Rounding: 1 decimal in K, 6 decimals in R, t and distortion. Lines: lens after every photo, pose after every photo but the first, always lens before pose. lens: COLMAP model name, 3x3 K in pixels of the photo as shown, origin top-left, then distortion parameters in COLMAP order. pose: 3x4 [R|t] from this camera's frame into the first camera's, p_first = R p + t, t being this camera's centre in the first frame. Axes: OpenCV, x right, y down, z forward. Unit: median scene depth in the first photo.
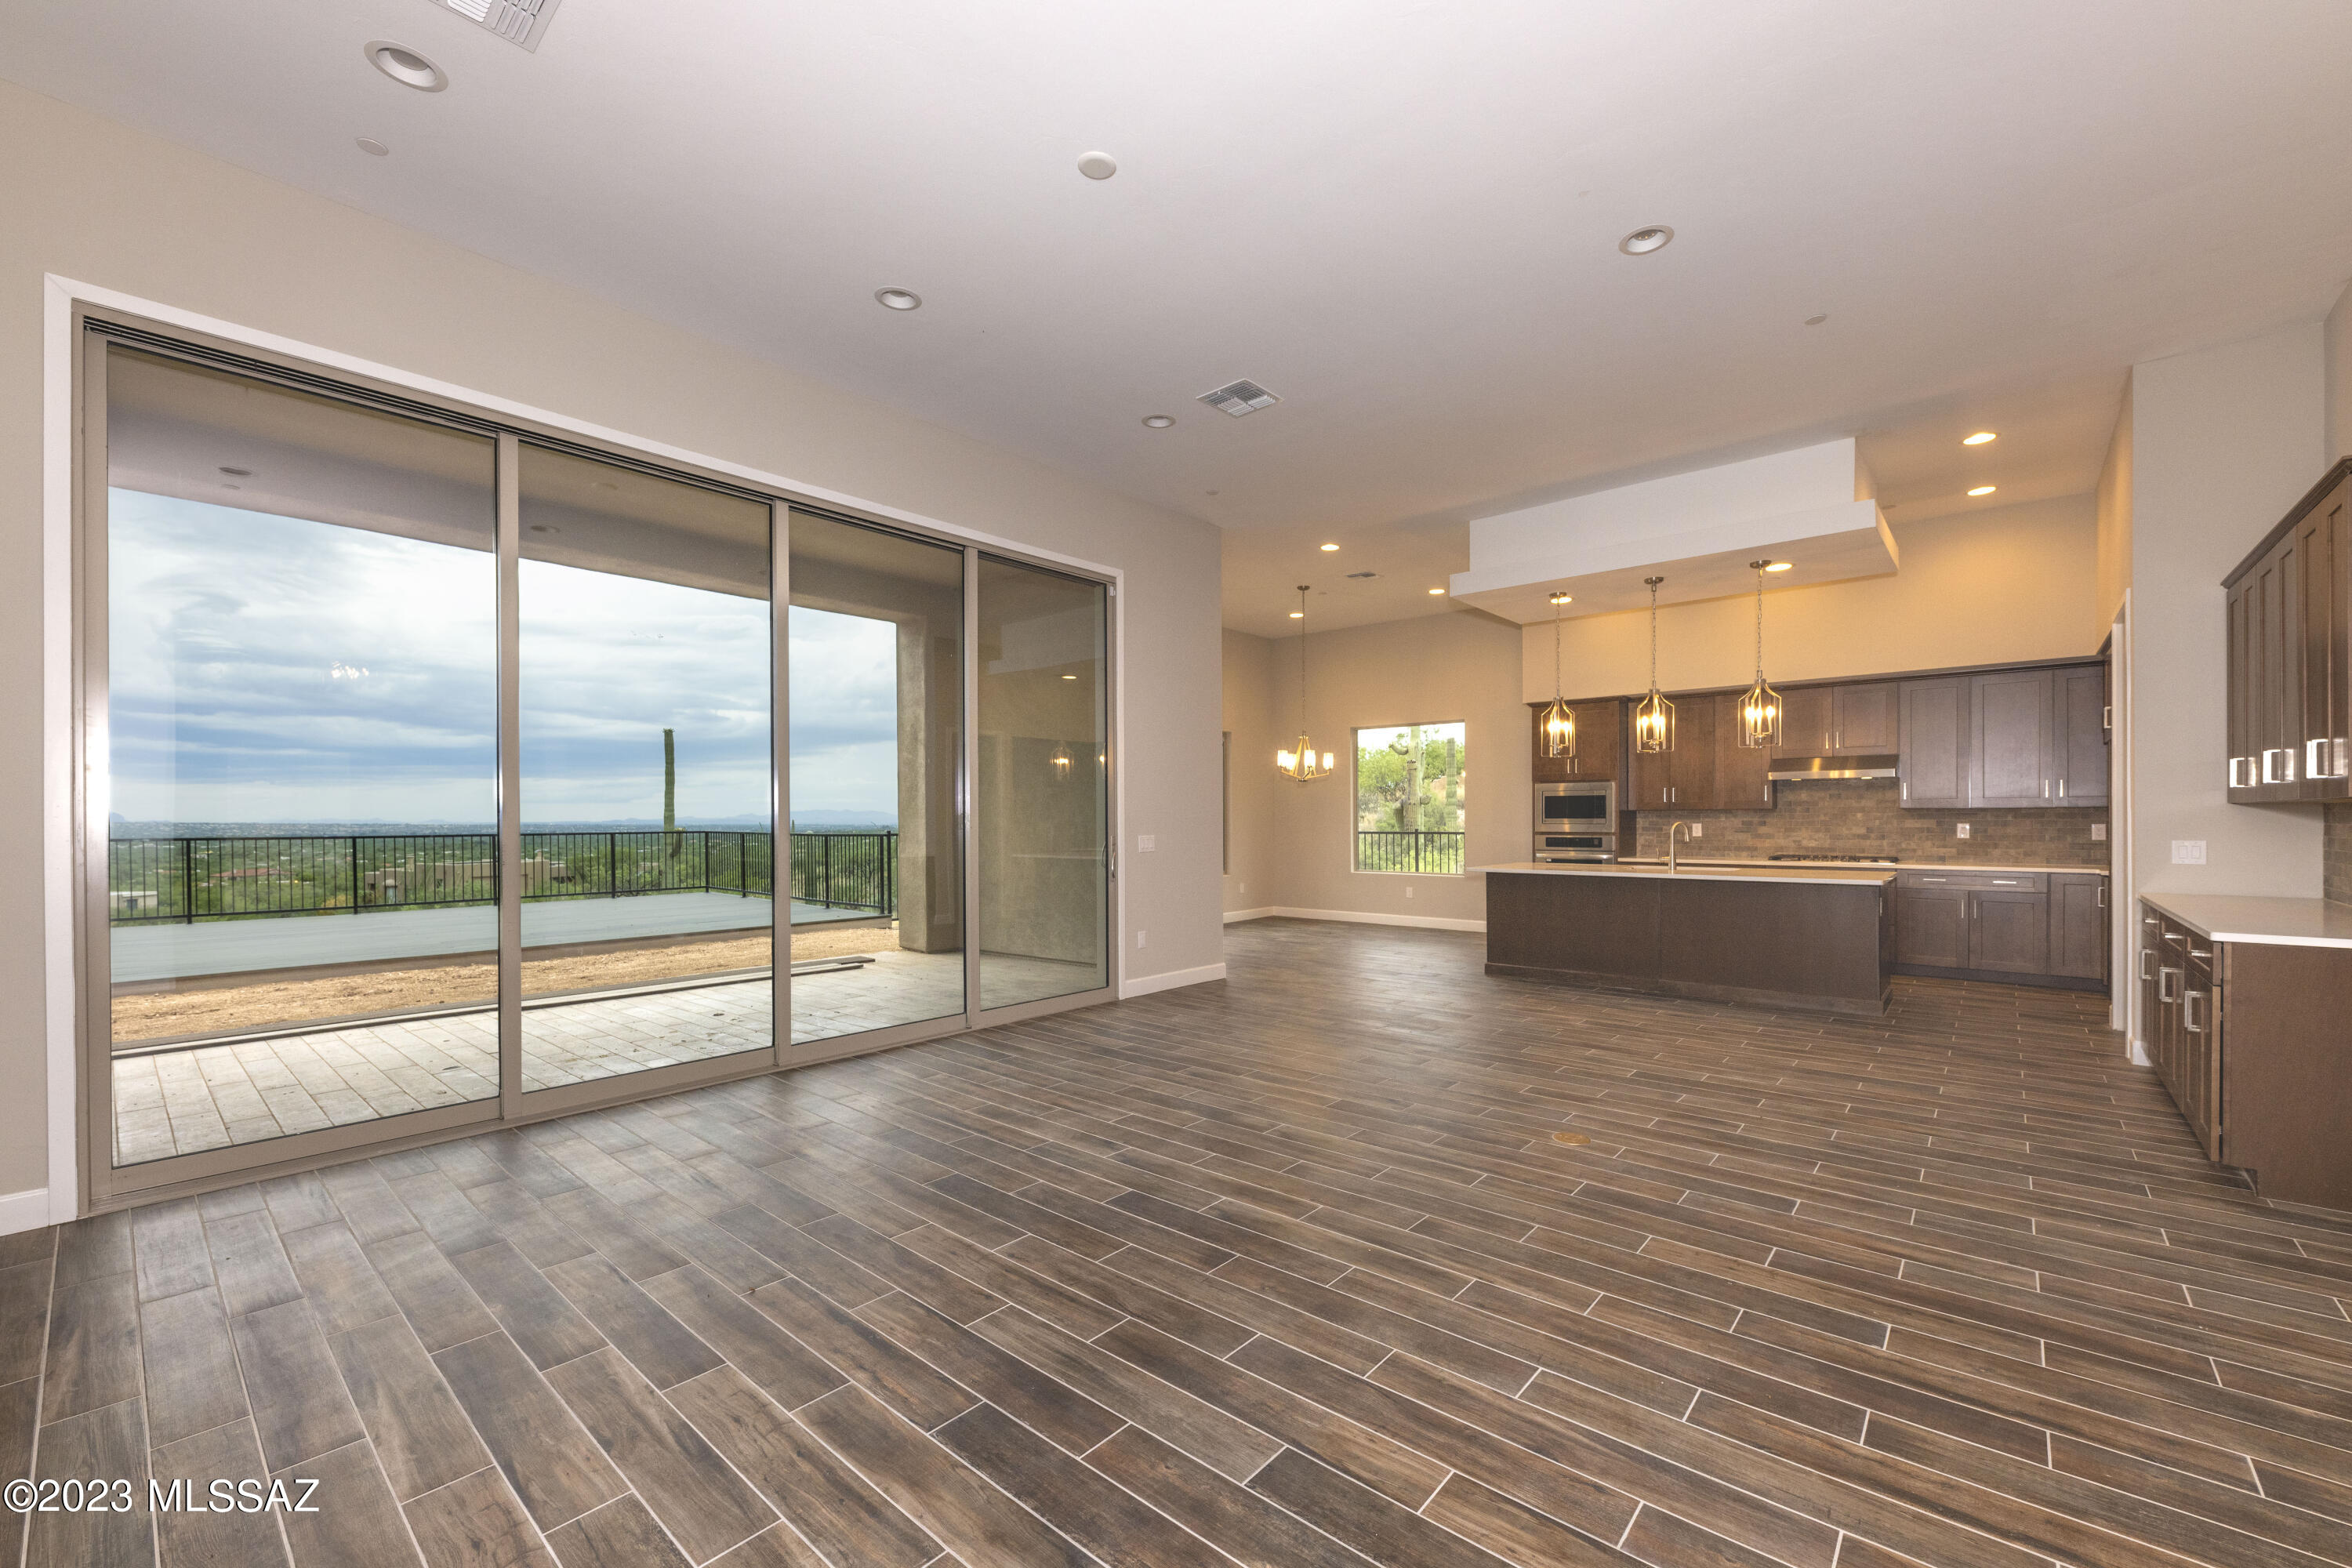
lens RADIAL K [[944.1, 0, 1196.1], [0, 944.1, 829.5], [0, 0, 1]] dist [0.002122, -0.002194]
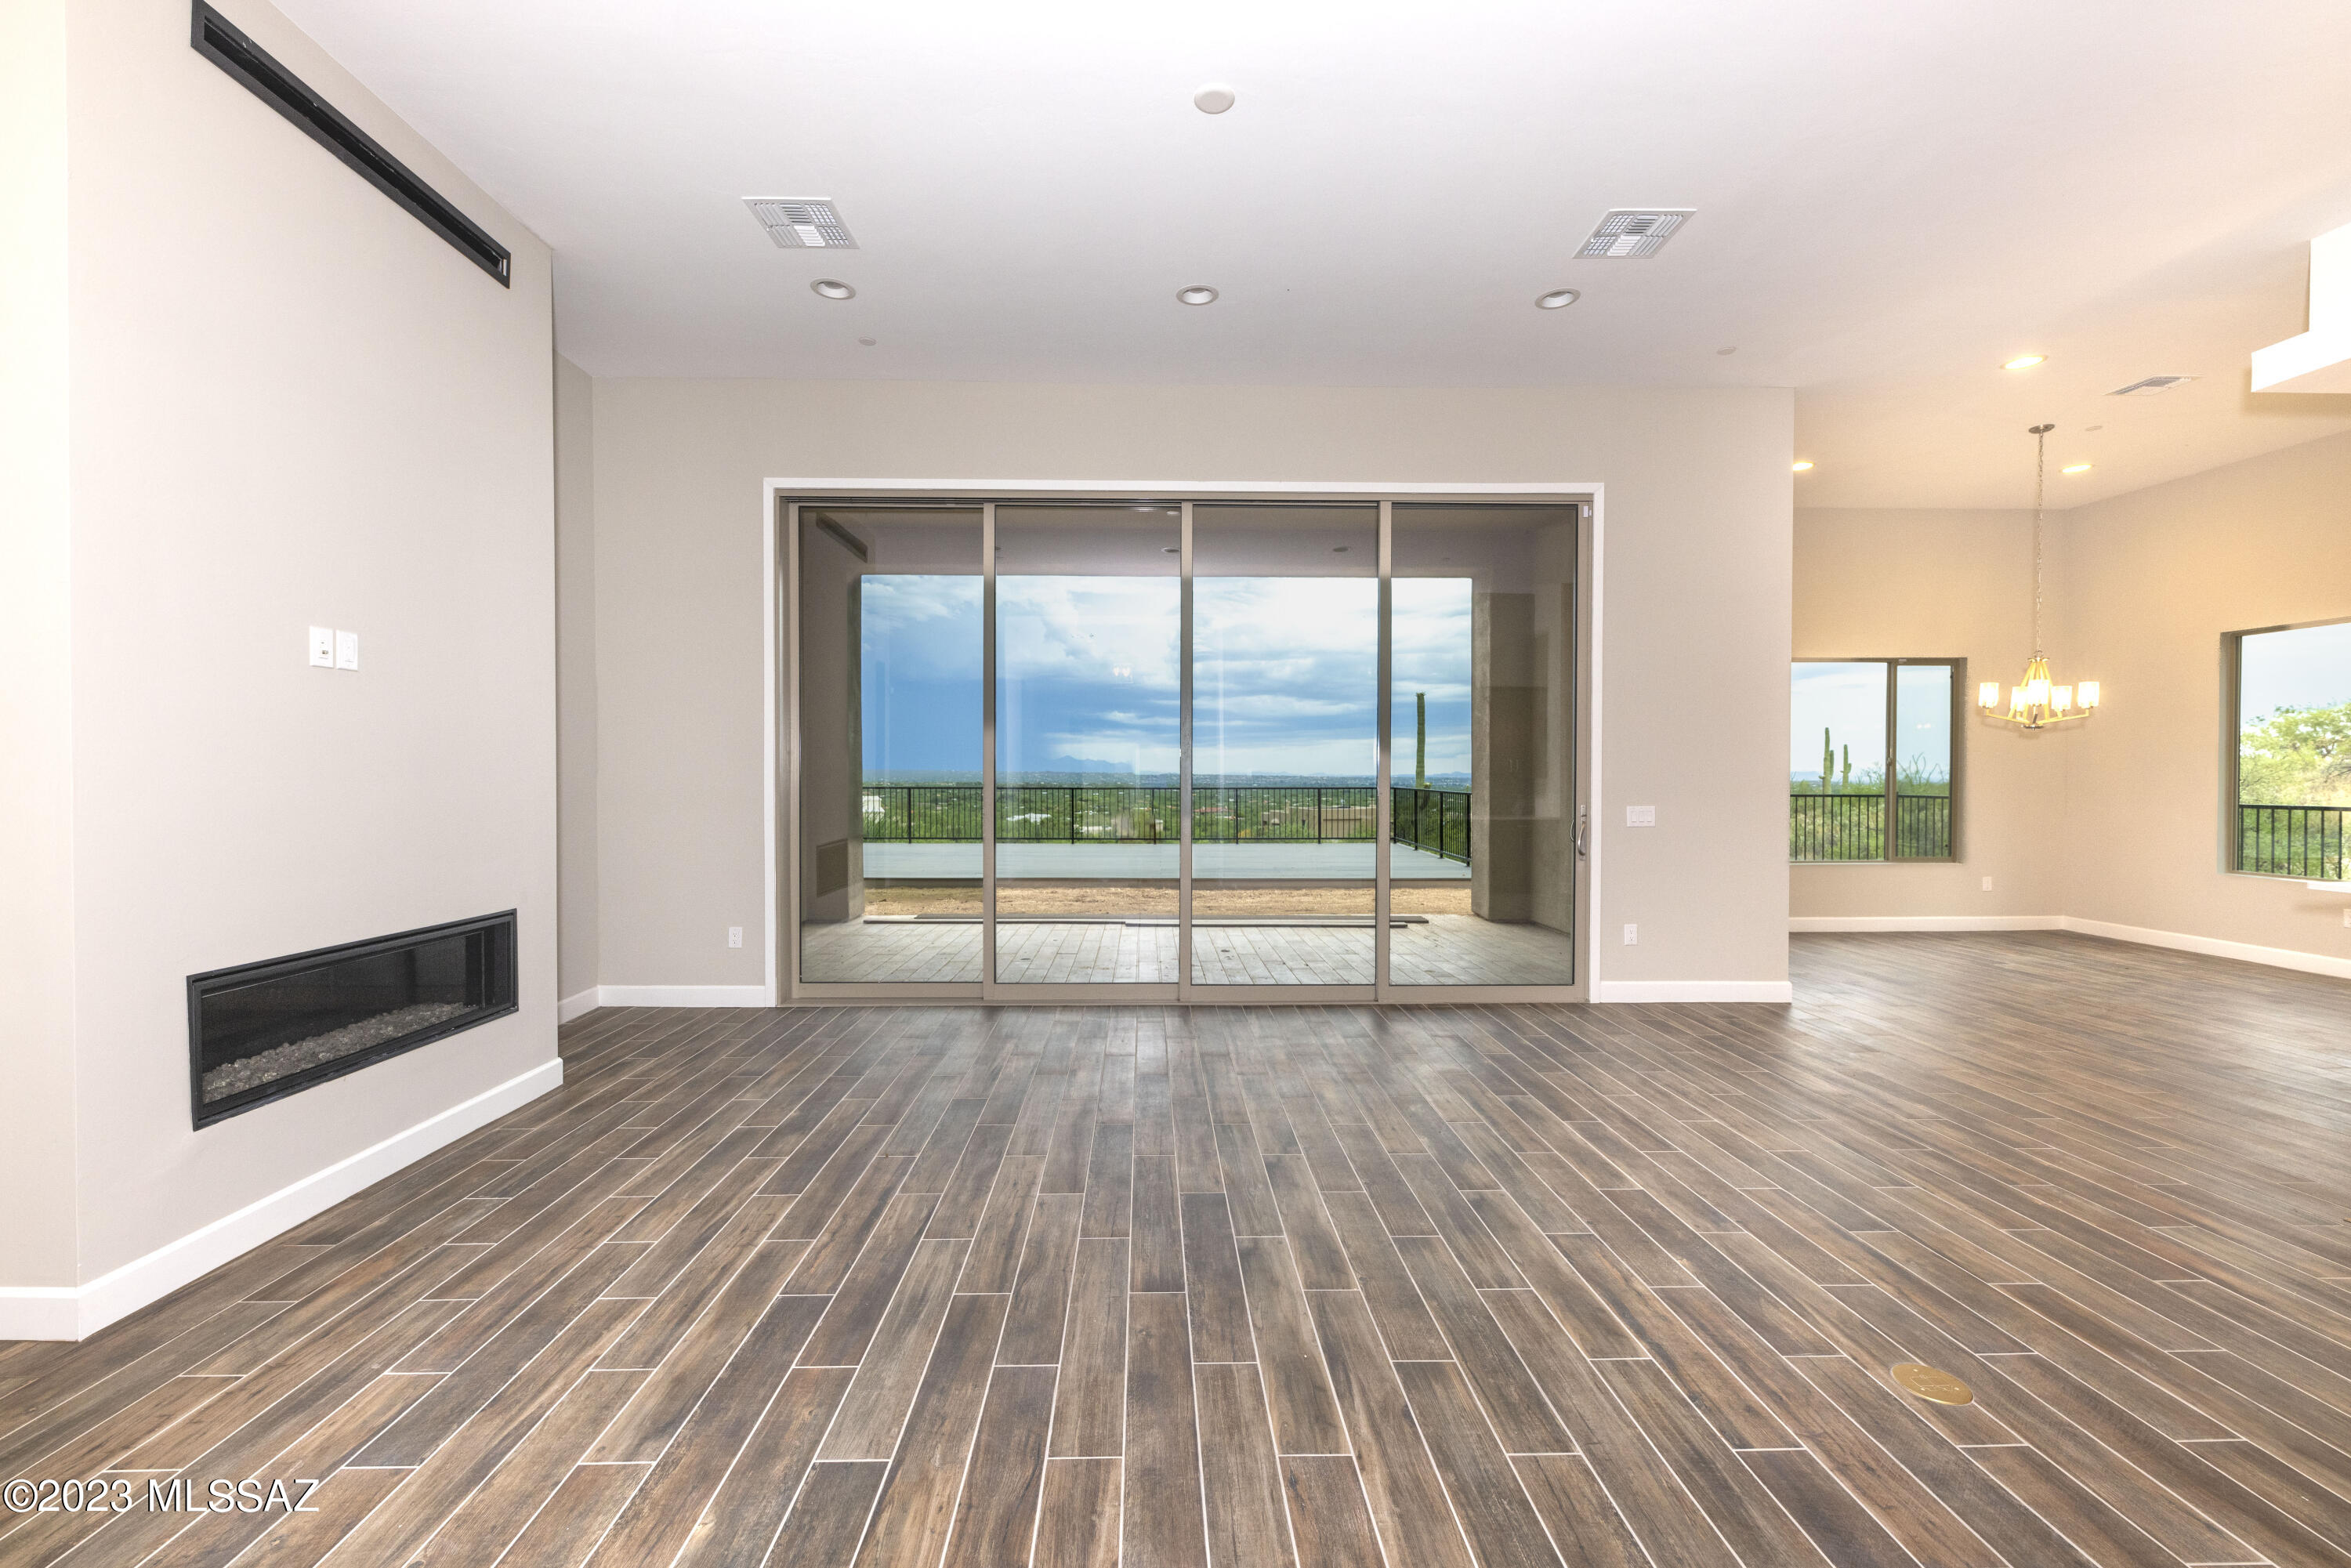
lens RADIAL K [[943.7, 0, 1159.1], [0, 943.7, 791.3], [0, 0, 1]] dist [0.002122, -0.002194]
pose [[0.662019, 0.019030, -0.749245, 0.388716], [-0.012478, 0.999819, 0.014370, -0.017698], [0.749383, -0.000164, 0.662136, 0.225064]]
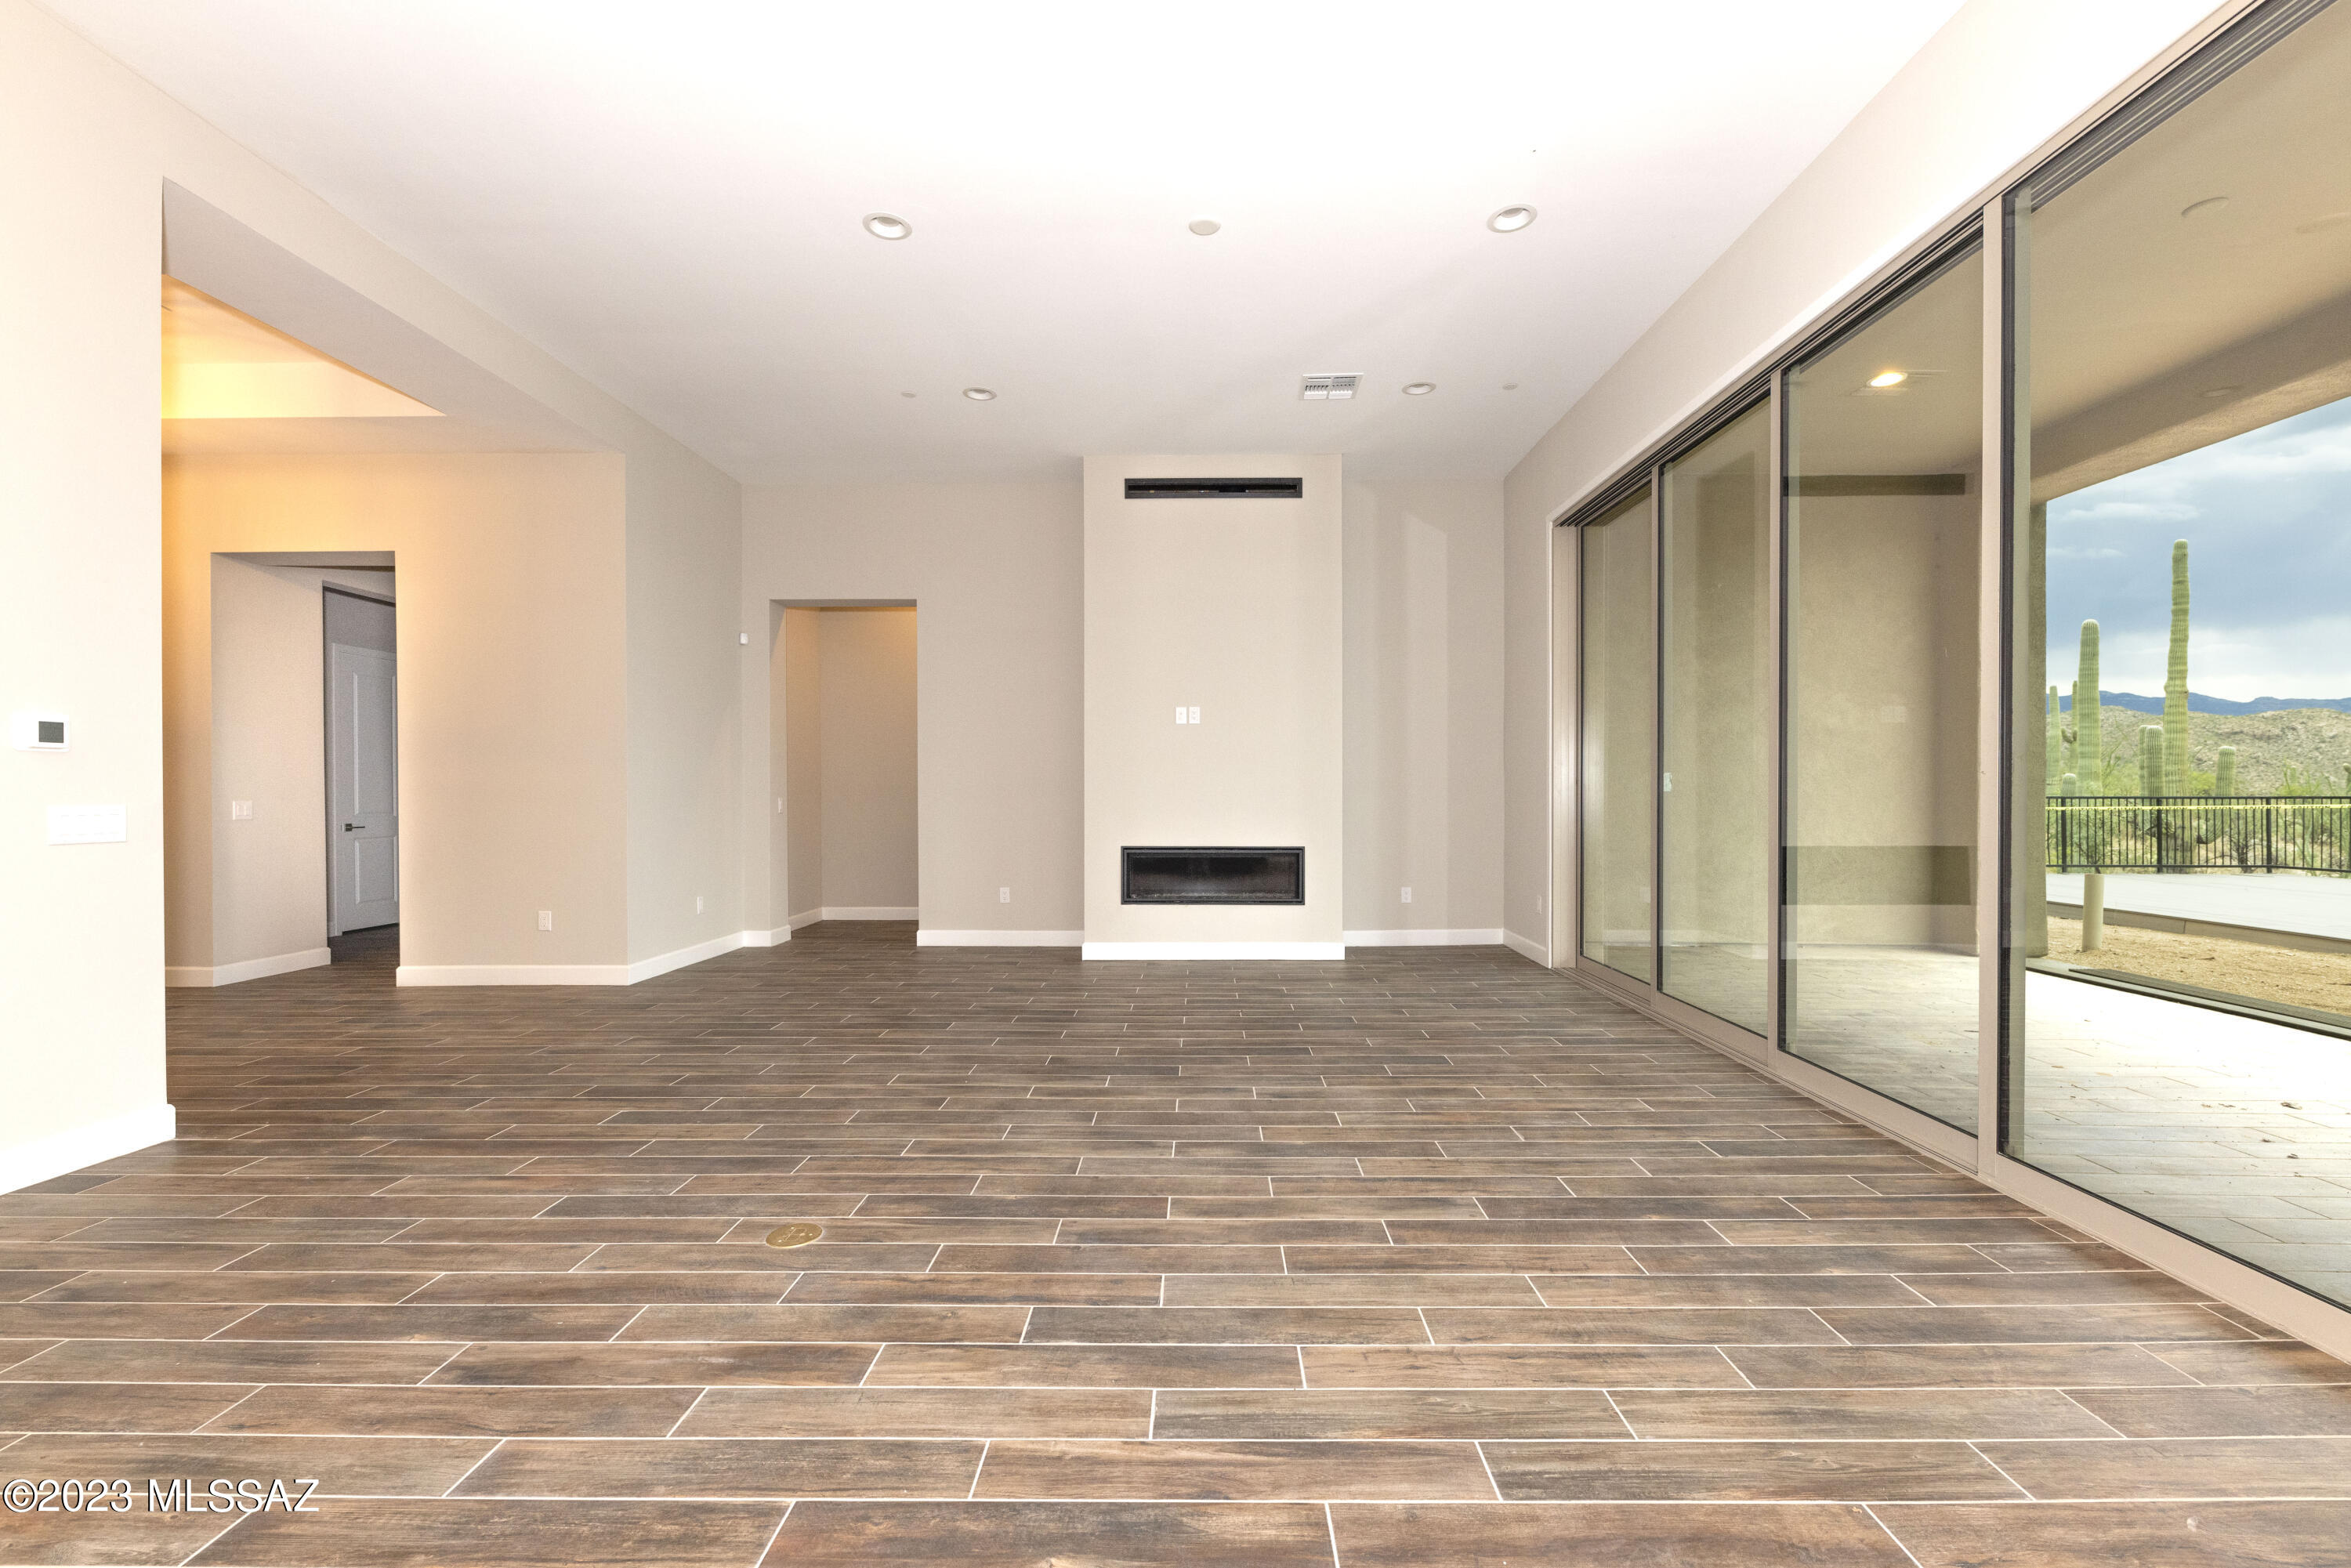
lens RADIAL K [[943.7, 0, 1183.3], [0, 943.7, 813.5], [0, 0, 1]] dist [0.002122, -0.002194]
pose [[-0.770304, 0.018715, -0.637402, 0.465928], [-0.000764, 0.999541, 0.030271, 0.006137], [0.637676, 0.023805, -0.769937, 1.294364]]
